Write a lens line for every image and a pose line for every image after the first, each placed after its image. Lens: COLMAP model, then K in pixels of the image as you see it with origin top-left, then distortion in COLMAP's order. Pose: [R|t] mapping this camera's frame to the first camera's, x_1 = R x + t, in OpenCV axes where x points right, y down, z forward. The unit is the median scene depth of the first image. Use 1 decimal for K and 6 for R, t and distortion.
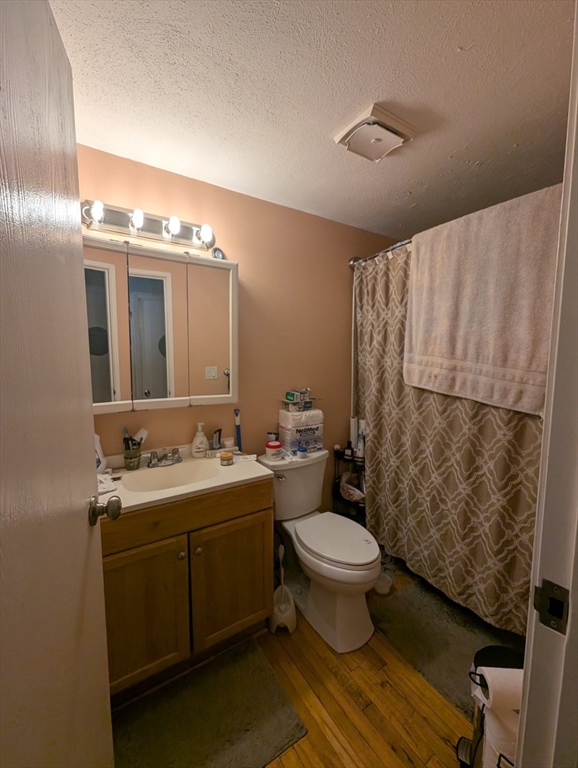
lens RADIAL K [[314.7, 0, 289.0], [0, 314.7, 384.0], [0, 0, 1]] dist [0.004280, 0.000158]
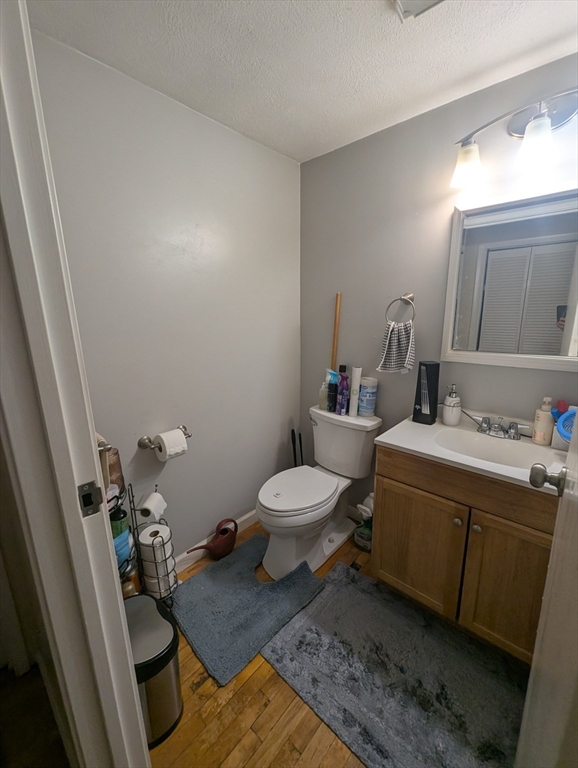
lens RADIAL K [[314.7, 0, 289.0], [0, 314.7, 384.0], [0, 0, 1]] dist [0.004280, 0.000158]
pose [[0.266591, 0.210924, -0.940447, 0.327770], [-0.071788, 0.977395, 0.198861, -0.027903], [0.961133, 0.014499, 0.275706, 0.217905]]
